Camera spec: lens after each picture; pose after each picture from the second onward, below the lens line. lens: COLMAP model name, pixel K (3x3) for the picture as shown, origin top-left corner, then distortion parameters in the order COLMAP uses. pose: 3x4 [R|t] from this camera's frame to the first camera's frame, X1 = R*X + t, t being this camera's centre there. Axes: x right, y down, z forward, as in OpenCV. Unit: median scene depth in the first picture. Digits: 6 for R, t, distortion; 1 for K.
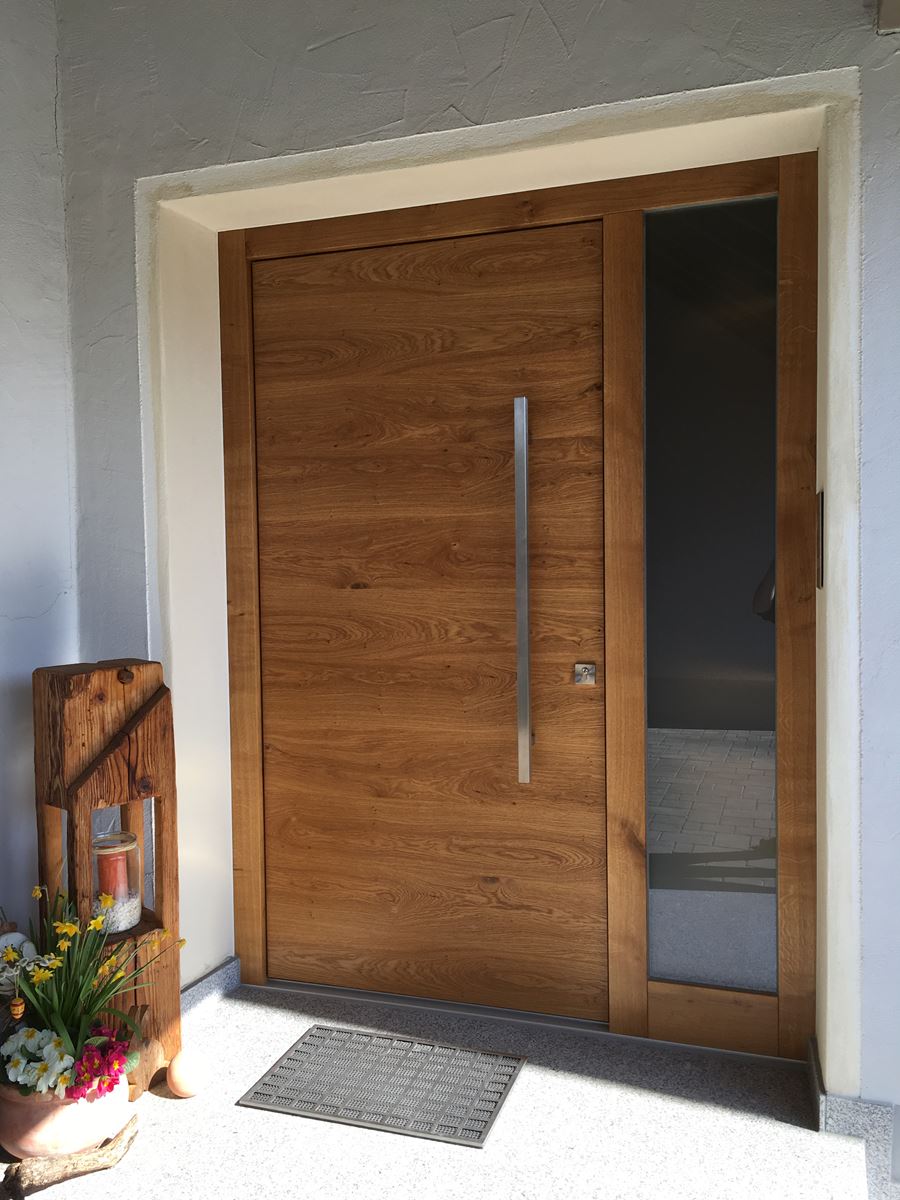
lens RADIAL K [[1022.3, 0, 450.3], [0, 1022.3, 603.6], [0, 0, 1]] dist [0.083608, -0.123568]
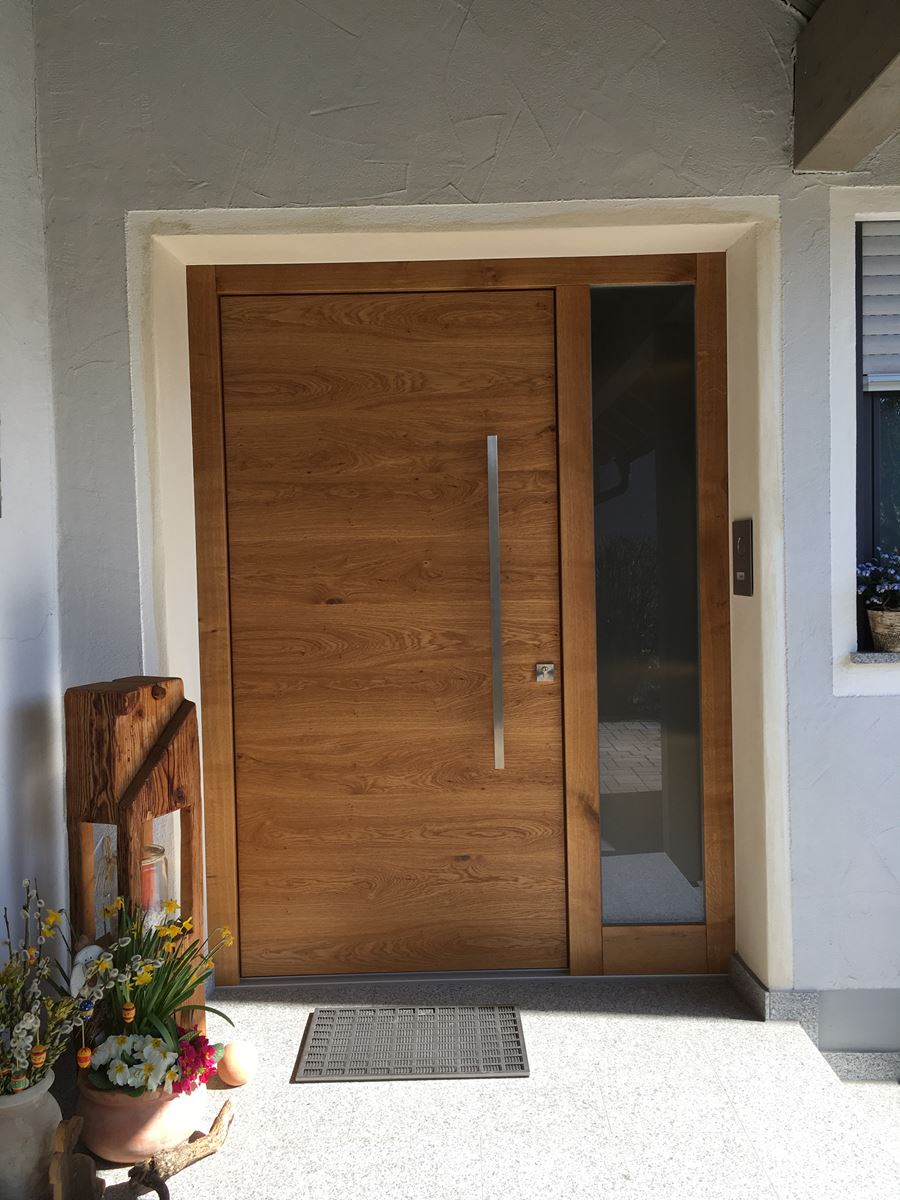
lens RADIAL K [[1022.3, 0, 452.9], [0, 1022.3, 603.7], [0, 0, 1]] dist [0.083608, -0.123568]
pose [[0.945307, -0.020455, 0.325539, -0.347310], [0.024870, 0.999646, -0.009407, -0.001408], [-0.325231, 0.016989, 0.945482, -0.075384]]
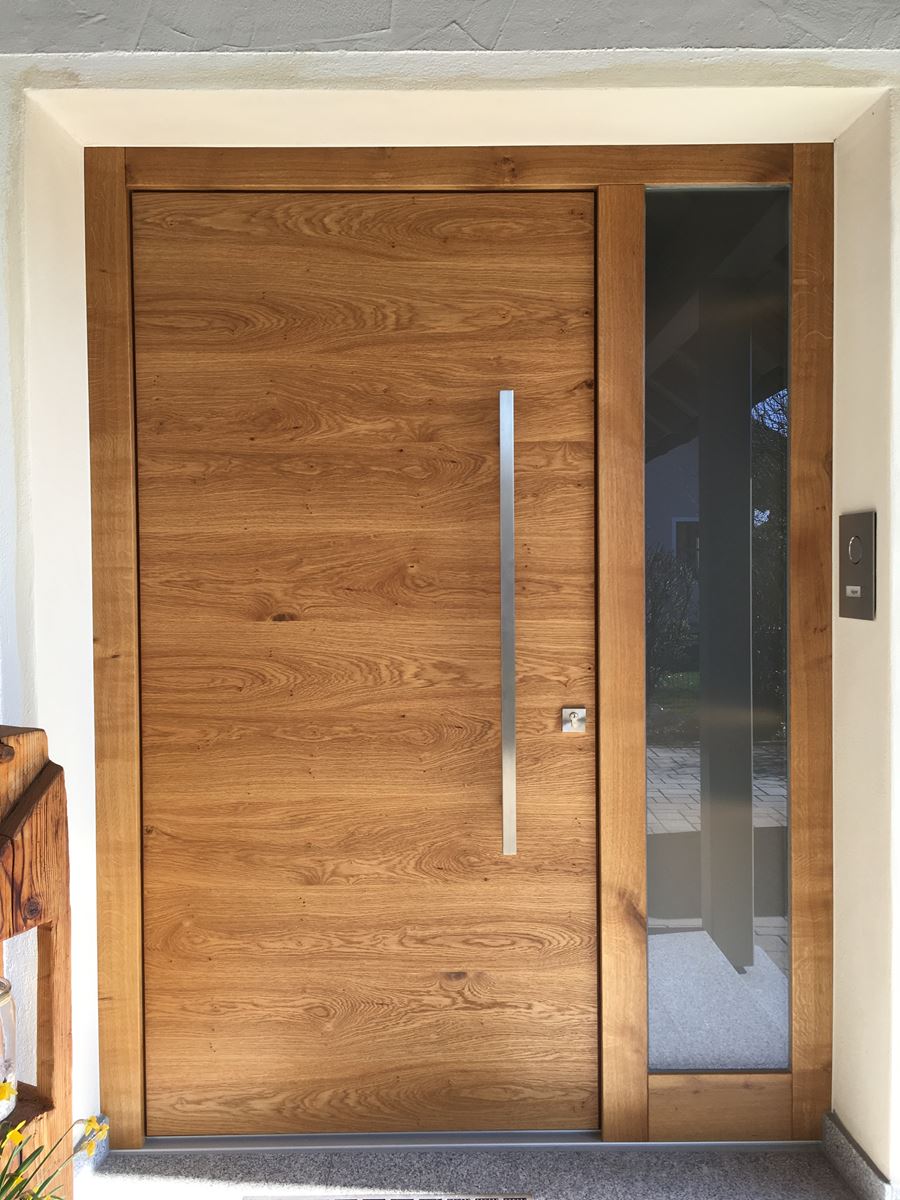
lens RADIAL K [[1022.3, 0, 455.2], [0, 1022.3, 604.0], [0, 0, 1]] dist [0.083608, -0.123568]
pose [[0.943253, -0.002455, 0.332064, -0.242882], [0.009325, 0.999774, -0.019095, -0.012066], [-0.331943, 0.021108, 0.943063, 0.228241]]
